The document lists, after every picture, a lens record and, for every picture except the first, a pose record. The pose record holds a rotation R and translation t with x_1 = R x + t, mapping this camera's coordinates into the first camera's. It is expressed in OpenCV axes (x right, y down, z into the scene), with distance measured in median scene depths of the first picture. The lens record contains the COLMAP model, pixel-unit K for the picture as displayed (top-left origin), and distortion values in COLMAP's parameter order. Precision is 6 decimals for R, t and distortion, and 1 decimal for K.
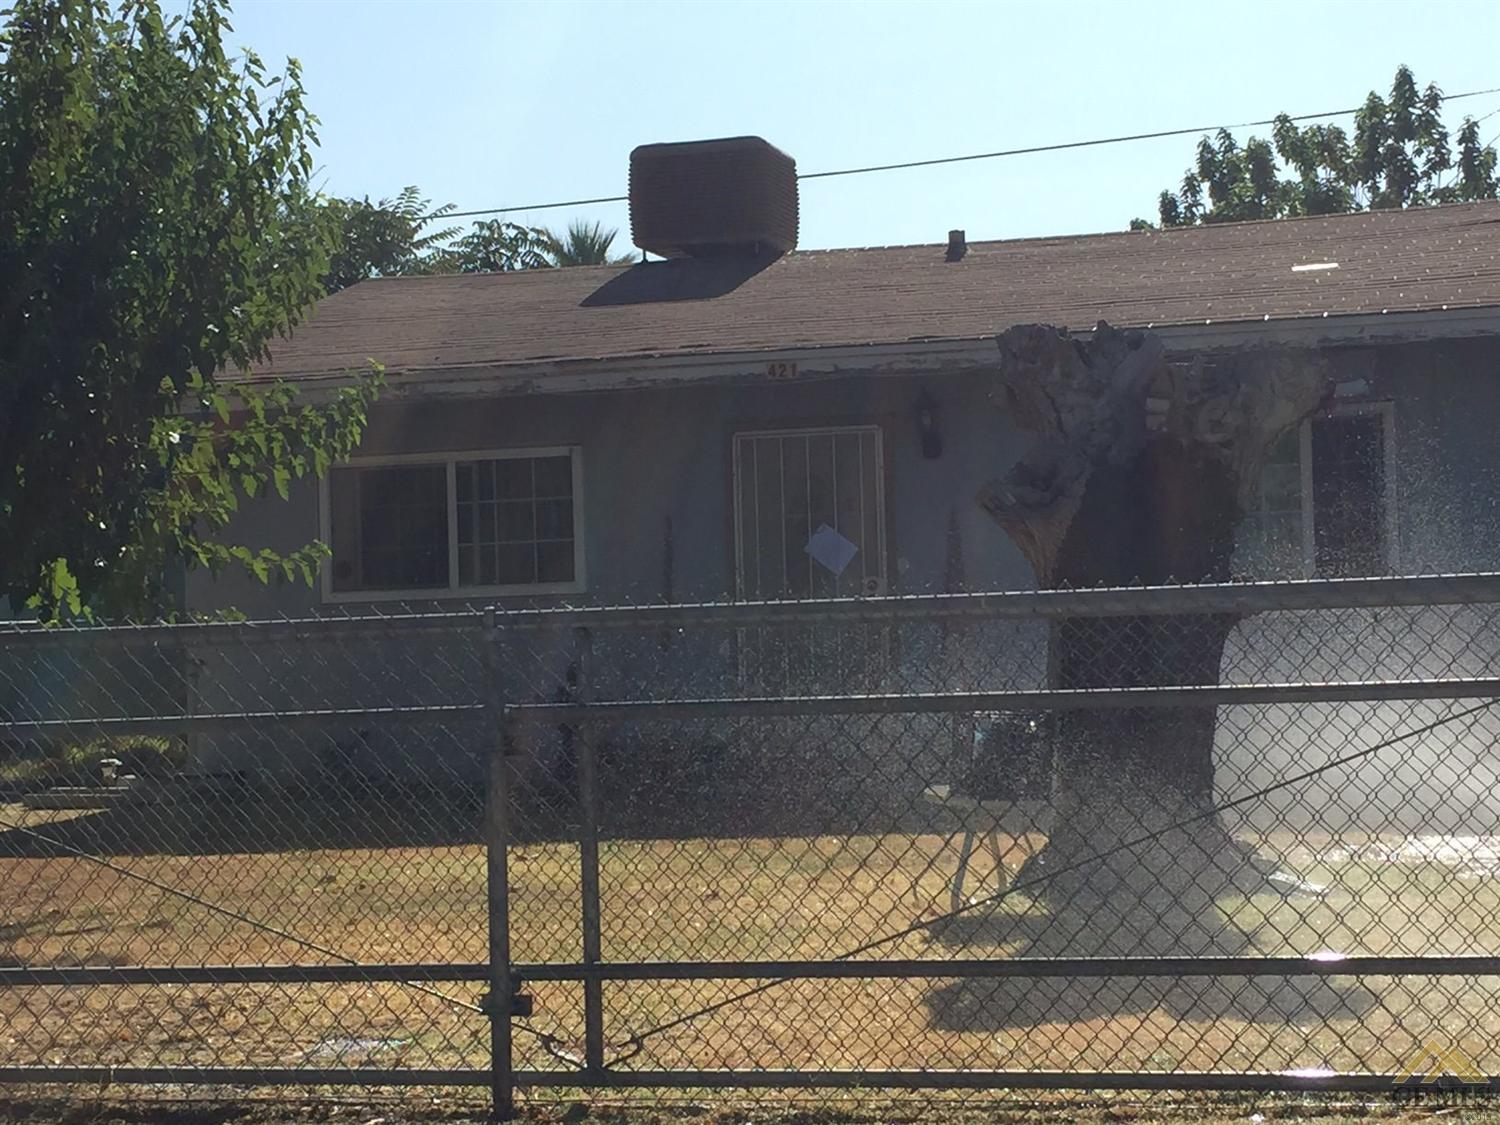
lens RADIAL K [[2950.2, 0, 638.7], [0, 2950.2, 565.8], [0, 0, 1]] dist [0.044070, 0.179107]
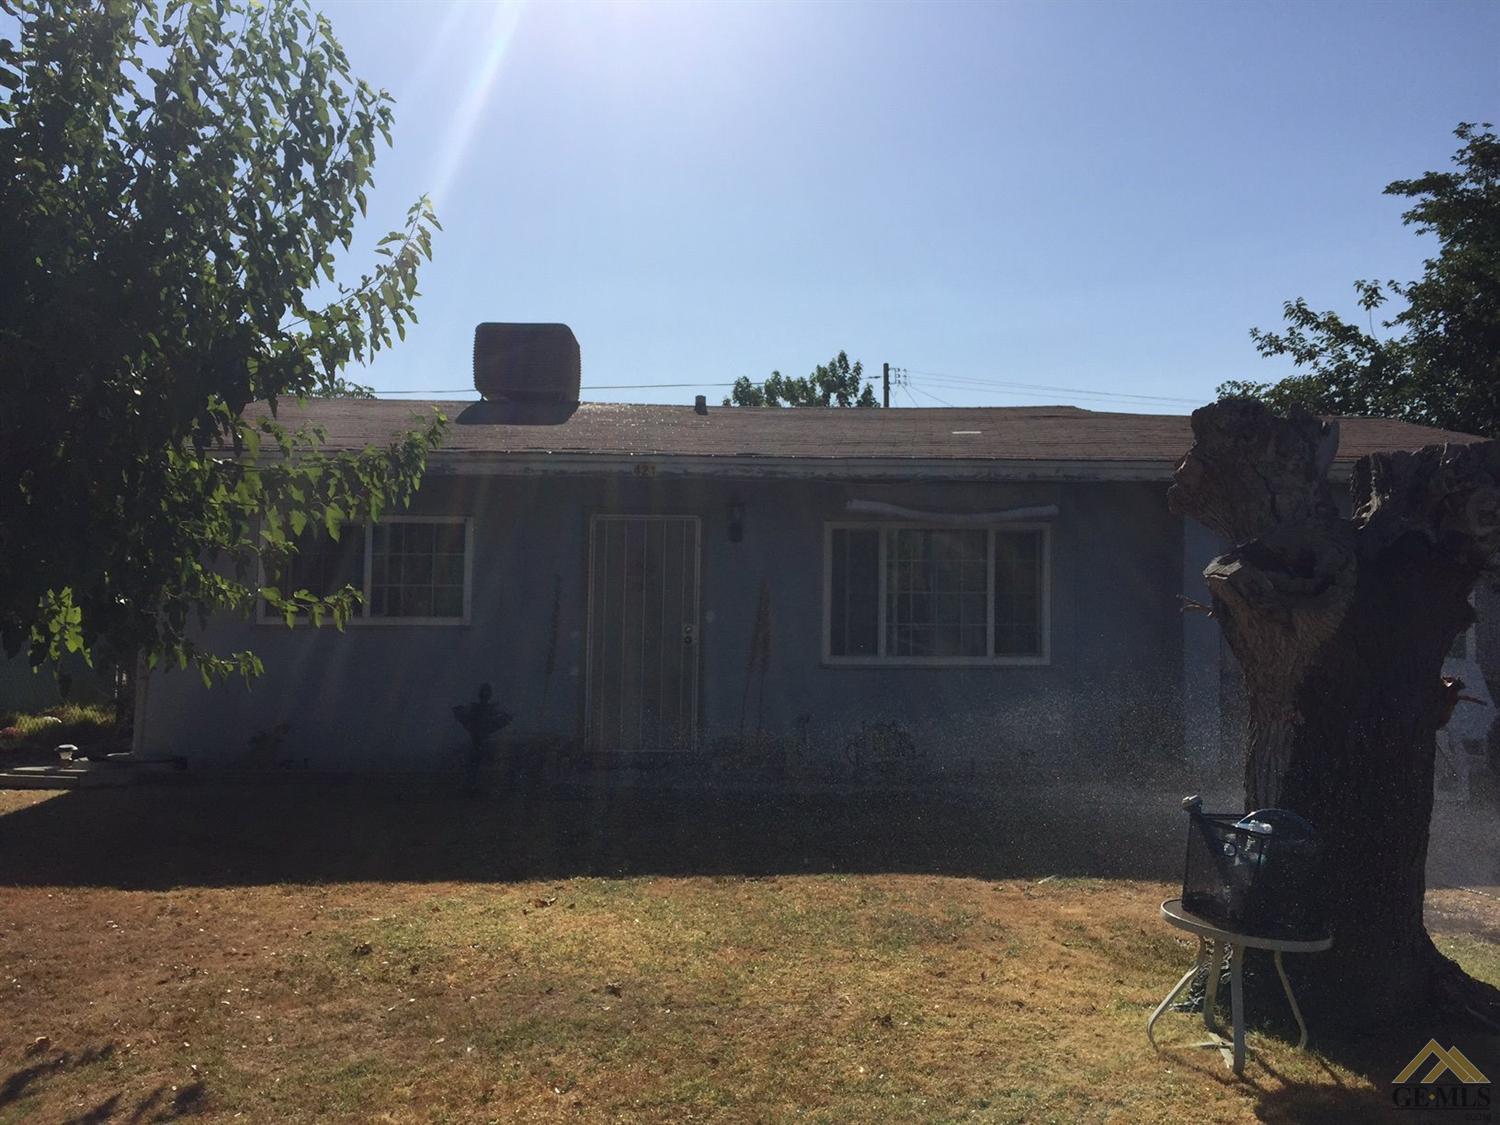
lens RADIAL K [[1331.6, 0, 741.5], [0, 1331.6, 560.4], [0, 0, 1]] dist [0.088680, -0.000221]
pose [[0.951107, 0.057472, 0.303468, -0.092792], [-0.048511, 0.998137, -0.036993, -0.004235], [-0.305029, 0.020463, 0.952123, 0.402589]]
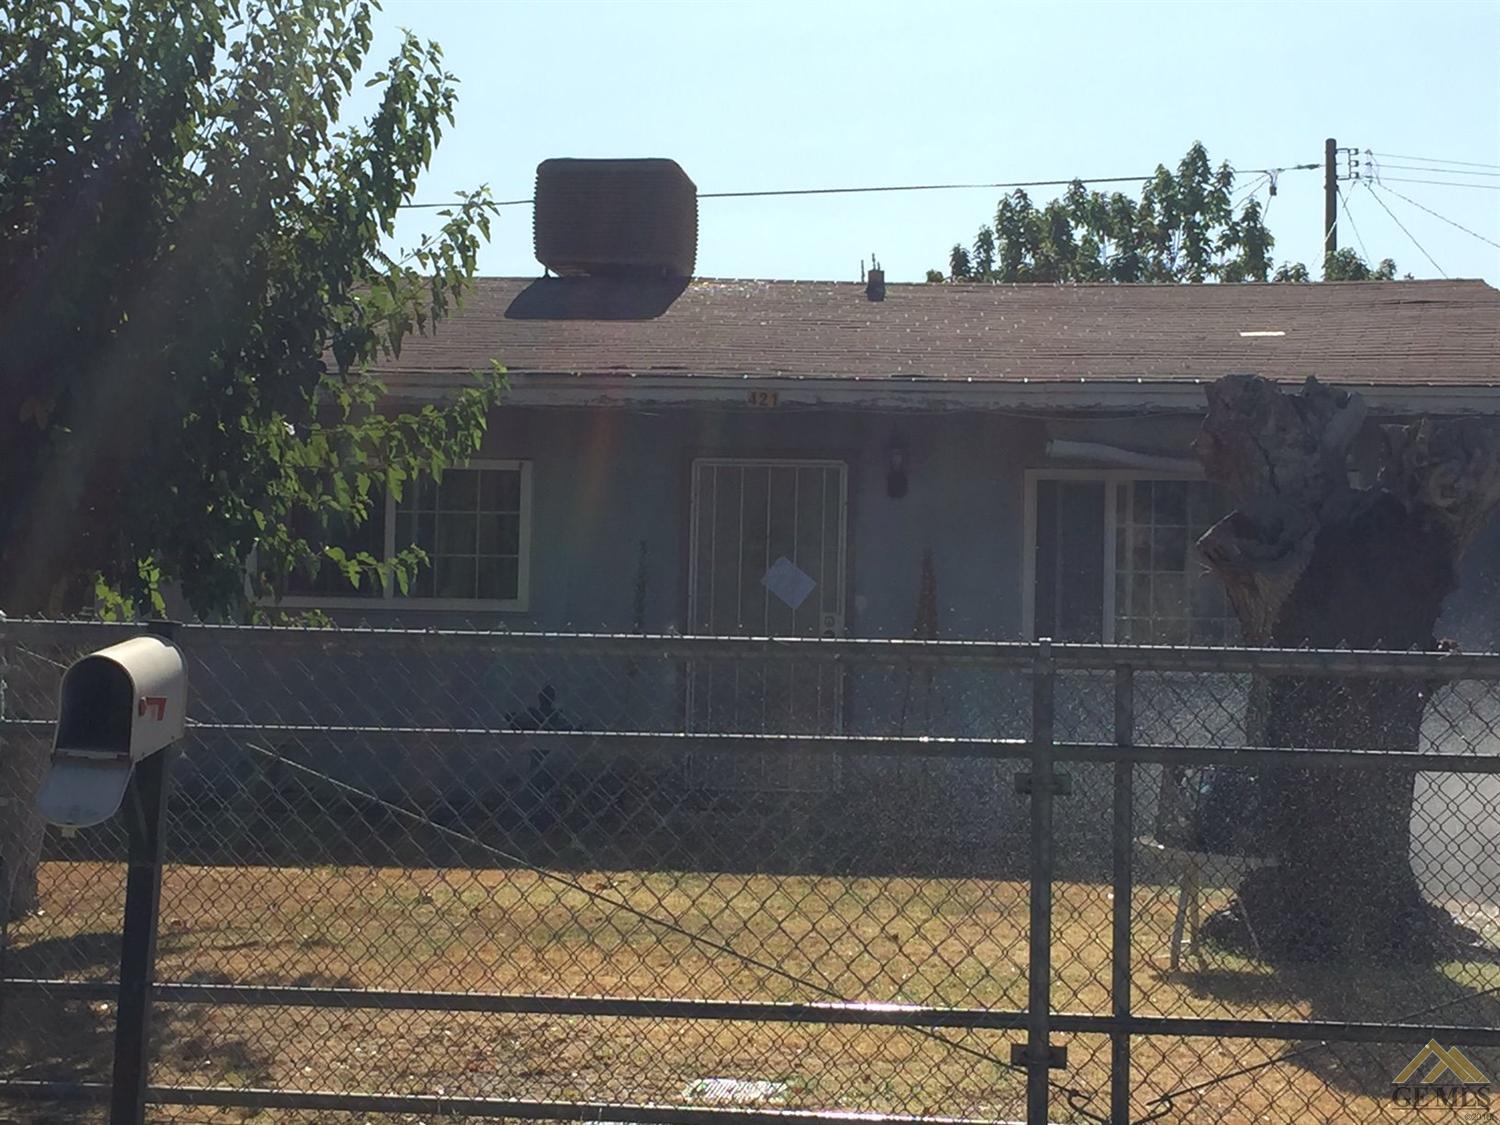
lens RADIAL K [[2962.6, 0, 646.4], [0, 2962.6, 560.9], [0, 0, 1]] dist [0.019696, 0.410728]
pose [[0.987237, 0.062100, 0.146648, -0.131059], [-0.060582, 0.998054, -0.014795, 0.004576], [-0.147282, 0.005722, 0.989078, 0.029076]]
